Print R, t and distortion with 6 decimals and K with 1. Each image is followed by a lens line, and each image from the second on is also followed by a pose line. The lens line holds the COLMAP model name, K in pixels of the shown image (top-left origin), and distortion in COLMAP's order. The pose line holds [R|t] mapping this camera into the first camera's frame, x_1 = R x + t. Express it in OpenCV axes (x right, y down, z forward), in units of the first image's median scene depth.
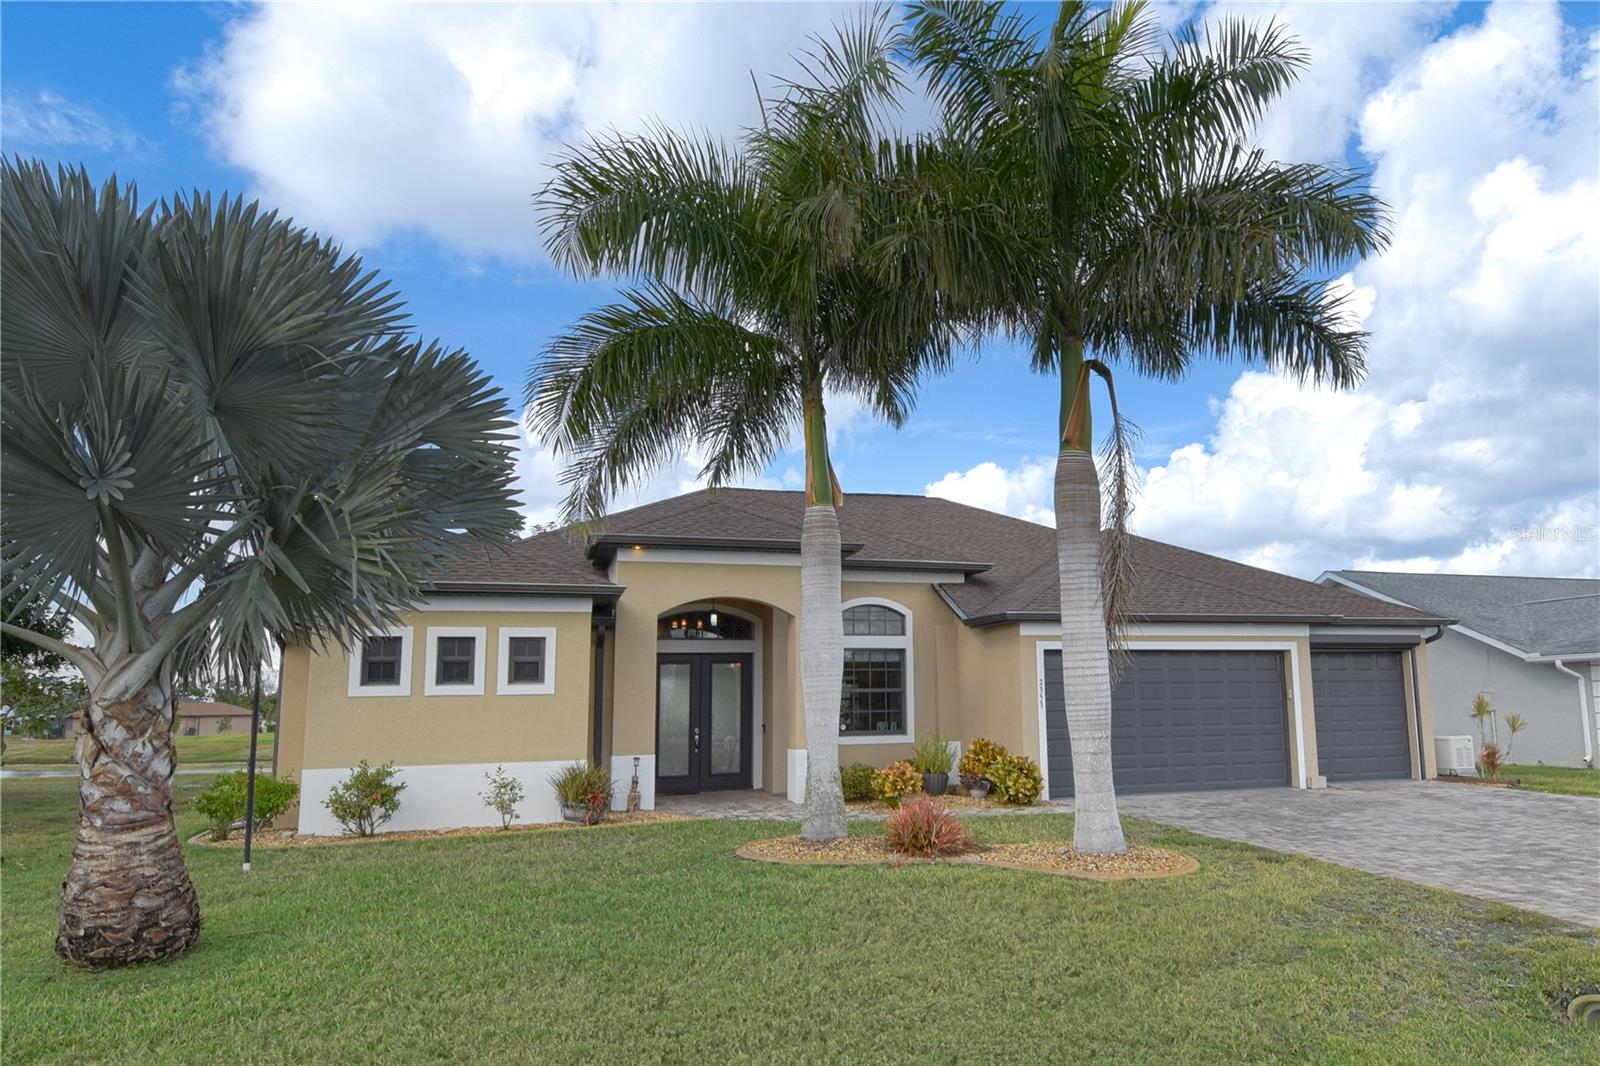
lens RADIAL K [[762.1, 0, 800.4], [0, 762.1, 637.0], [0, 0, 1]] dist [0.001175, -0.000017]
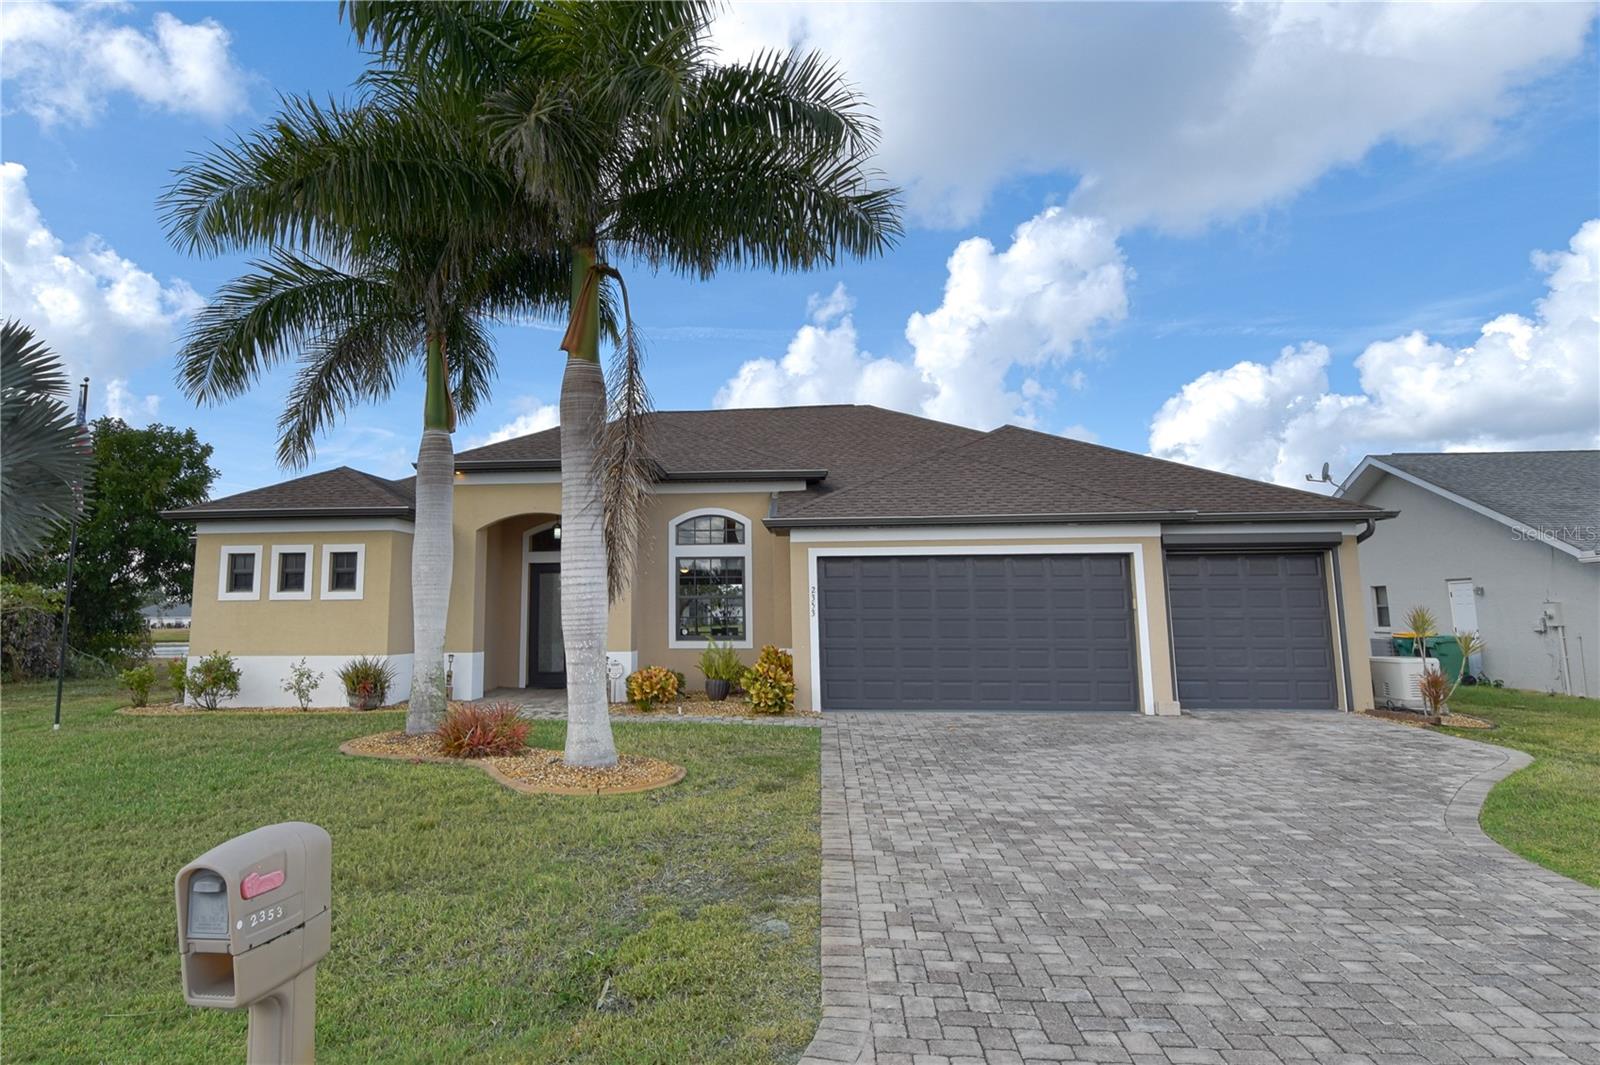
lens RADIAL K [[705.8, 0, 804.5], [0, 705.8, 539.4], [0, 0, 1]] dist [0.012344, -0.013031]
pose [[0.952457, -0.019845, -0.304026, 0.580376], [0.017322, 0.999790, -0.010993, 0.004230], [0.304180, 0.005204, 0.952600, 0.132704]]
